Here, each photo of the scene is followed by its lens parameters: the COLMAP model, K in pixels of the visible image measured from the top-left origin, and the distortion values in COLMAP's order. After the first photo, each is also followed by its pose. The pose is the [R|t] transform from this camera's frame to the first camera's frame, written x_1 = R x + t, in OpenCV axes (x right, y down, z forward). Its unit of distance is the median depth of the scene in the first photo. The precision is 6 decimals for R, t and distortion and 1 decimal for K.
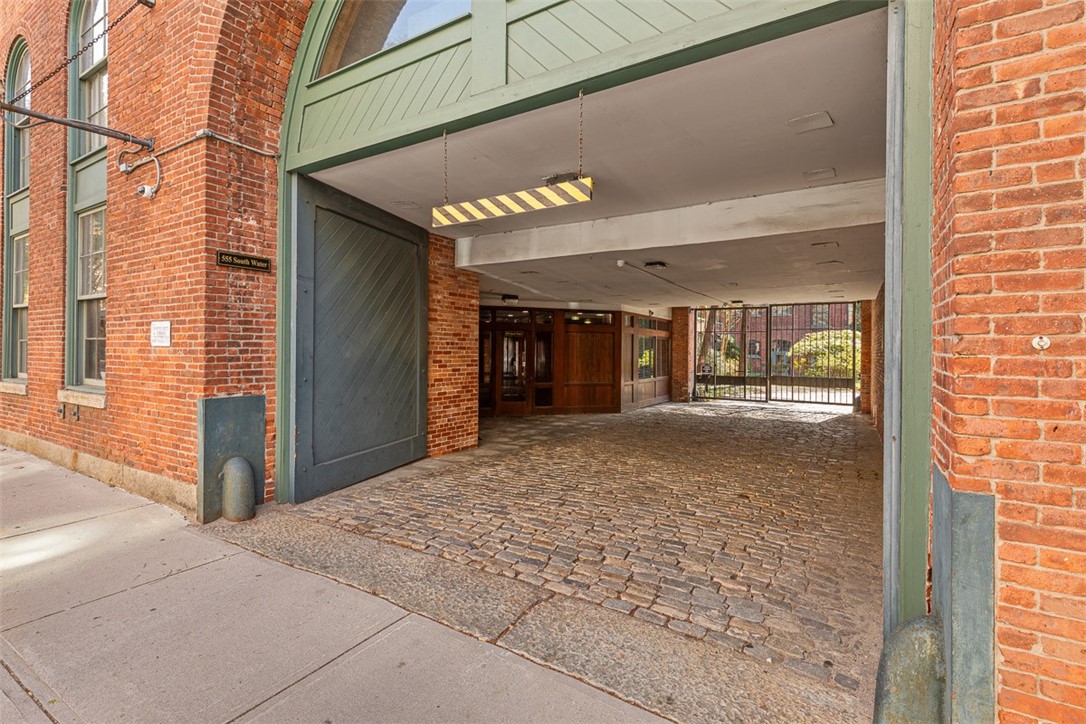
lens RADIAL K [[497.6, 0, 543.0], [0, 497.6, 362.0], [0, 0, 1]] dist [-0.000200, 0.000010]
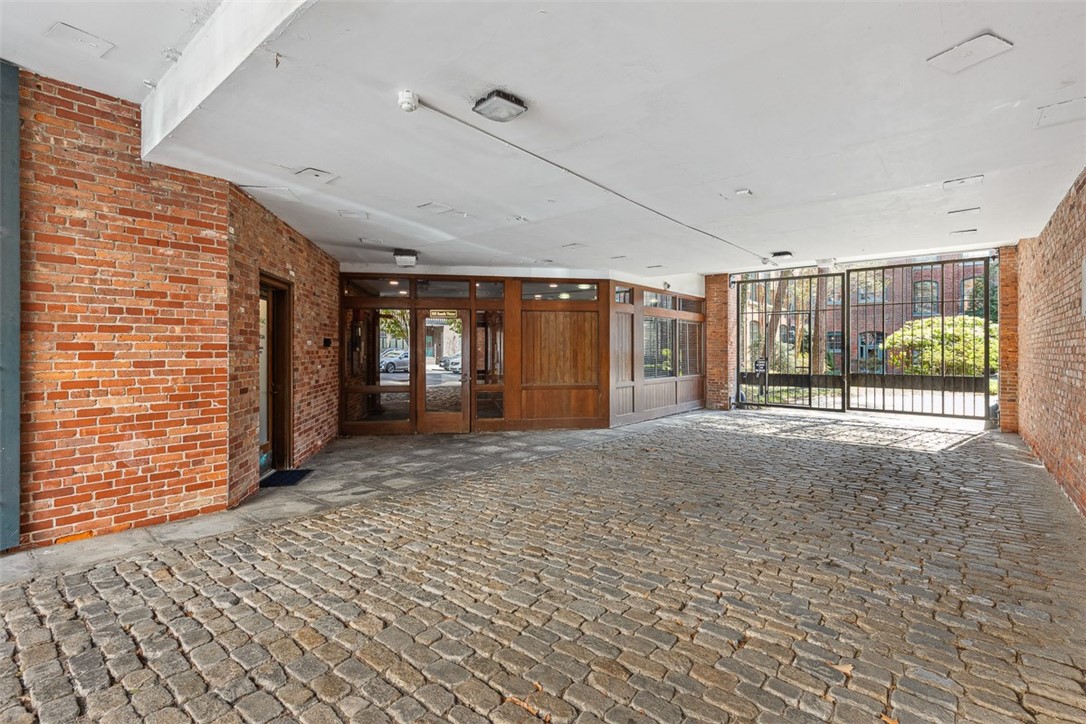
lens RADIAL K [[505.9, 0, 543.0], [0, 505.9, 362.0], [0, 0, 1]] dist [0.003920, 0.000160]
pose [[0.990506, -0.007119, -0.137288, 0.162613], [0.007488, 0.999970, 0.002175, 0.008789], [0.137268, -0.003182, 0.990529, 0.300726]]
